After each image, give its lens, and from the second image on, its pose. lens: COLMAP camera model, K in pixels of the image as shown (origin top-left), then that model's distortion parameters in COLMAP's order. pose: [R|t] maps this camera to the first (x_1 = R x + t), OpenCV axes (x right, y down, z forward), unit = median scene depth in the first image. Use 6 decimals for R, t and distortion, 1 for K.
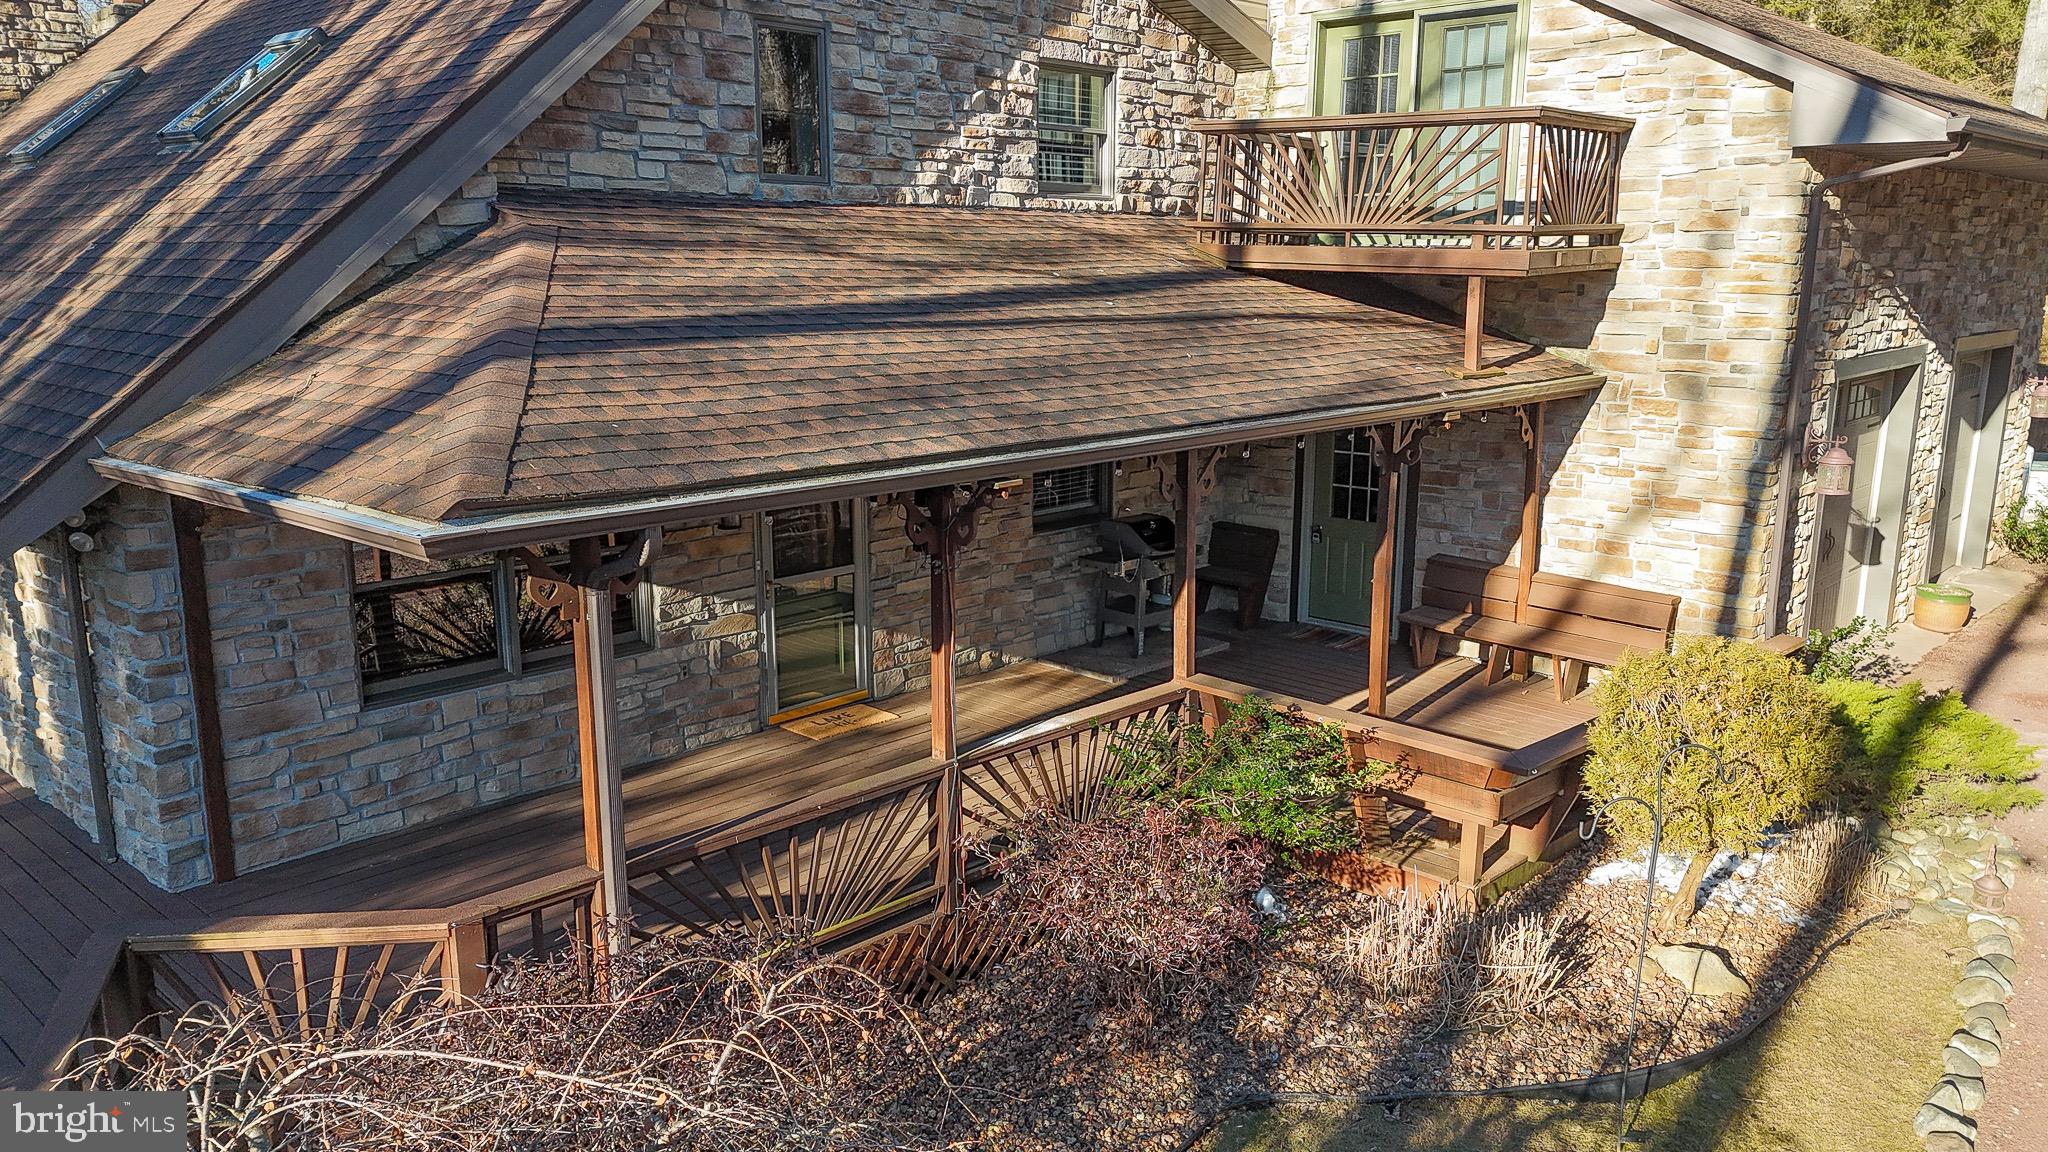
lens RADIAL K [[1500.7, 0, 1019.9], [0, 1500.7, 578.5], [0, 0, 1]] dist [0.095256, -0.098420]
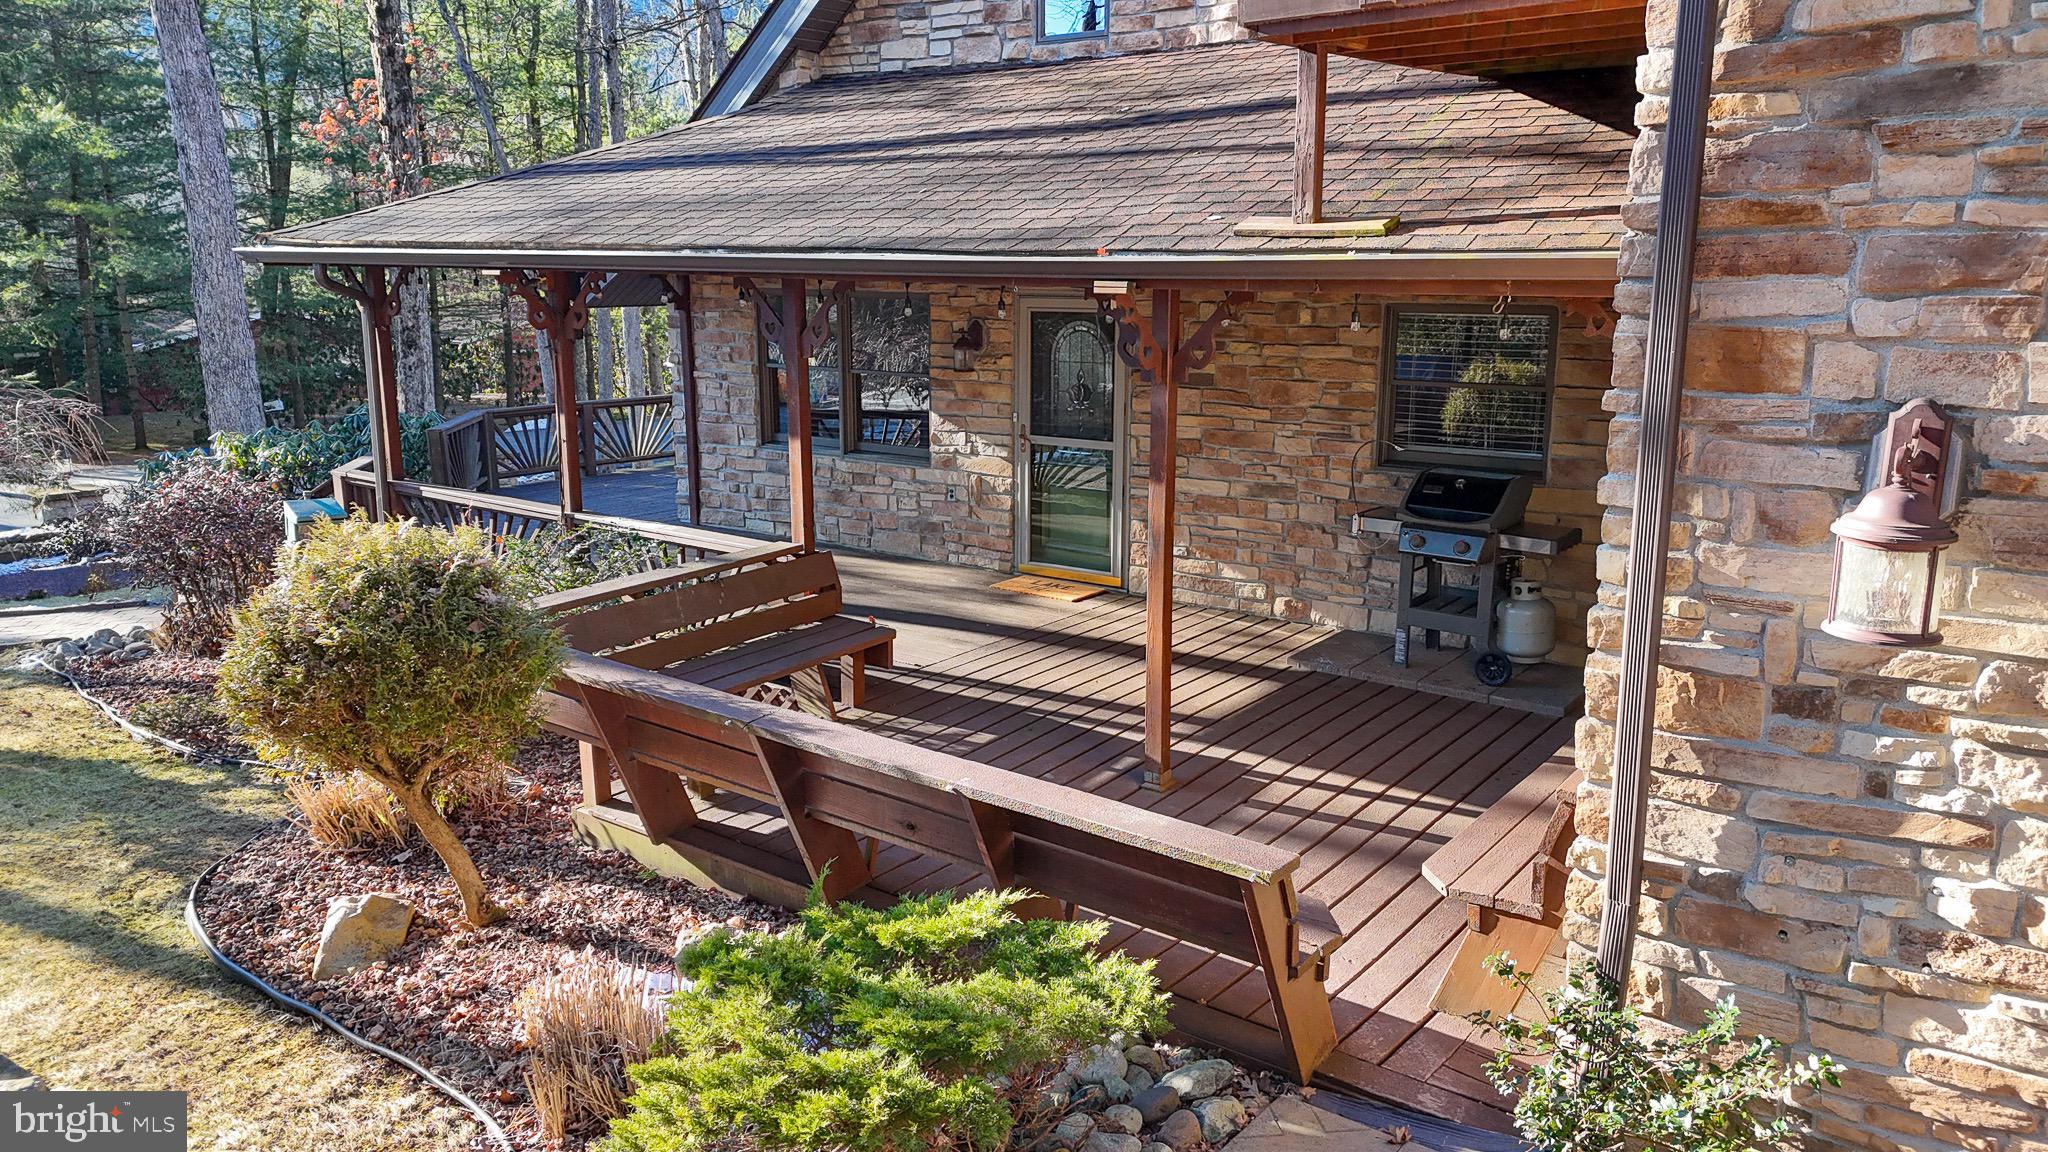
lens RADIAL K [[1500.7, 0, 1019.9], [0, 1500.7, 578.5], [0, 0, 1]] dist [0.095256, -0.098420]
pose [[0.113336, 0.210100, -0.971089, 0.909339], [-0.207434, 0.960851, 0.183675, -0.097747], [0.971662, 0.180620, 0.152481, 0.889109]]
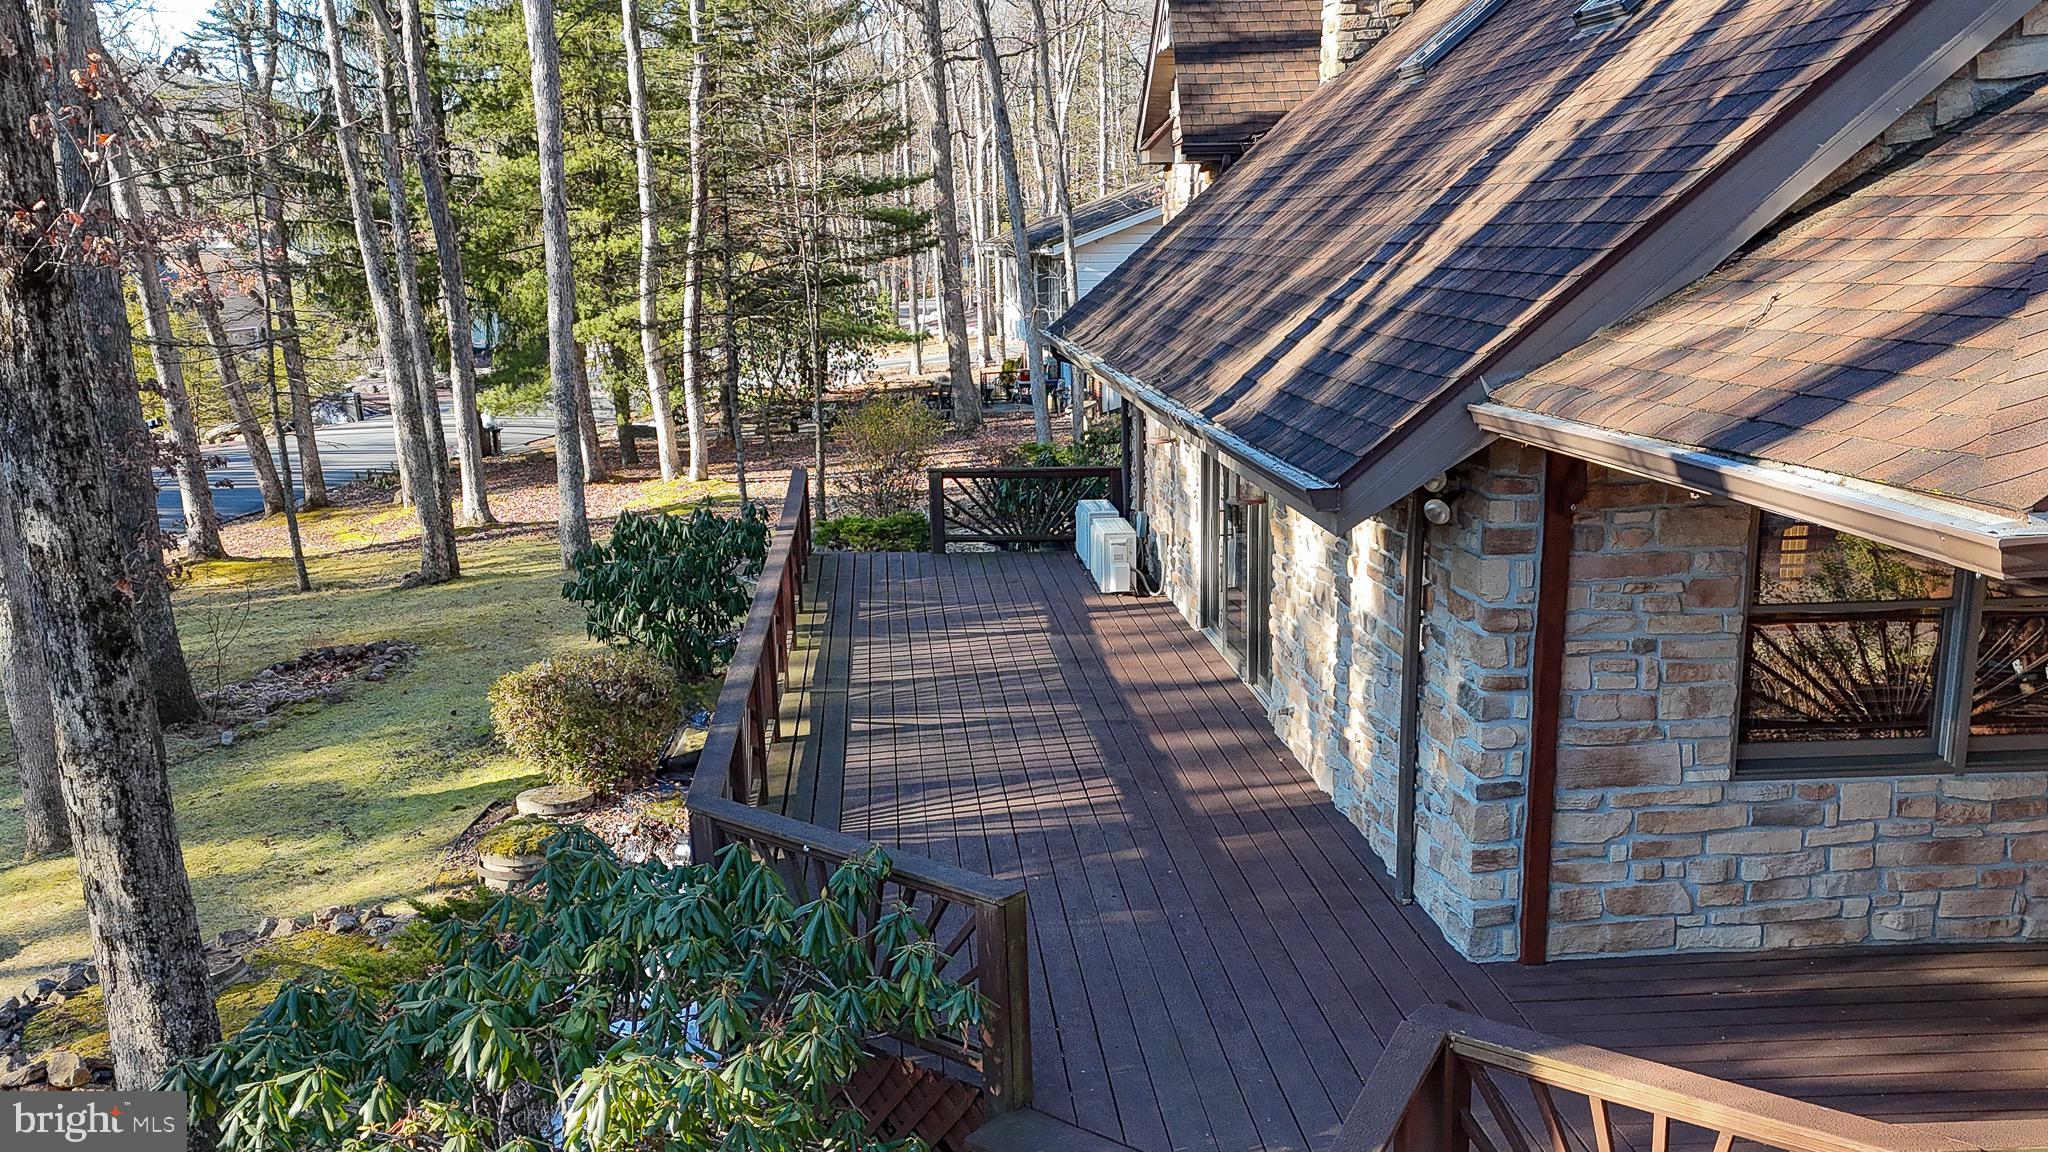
lens RADIAL K [[1816.4, 0, 1032.8], [0, 1816.4, 690.9], [0, 0, 1]] dist [0.122213, -0.177504]
pose [[0.742030, 0.153167, -0.652634, -0.096999], [-0.125404, 0.988078, 0.089311, 0.007715], [0.658532, 0.015571, 0.752391, 0.104744]]
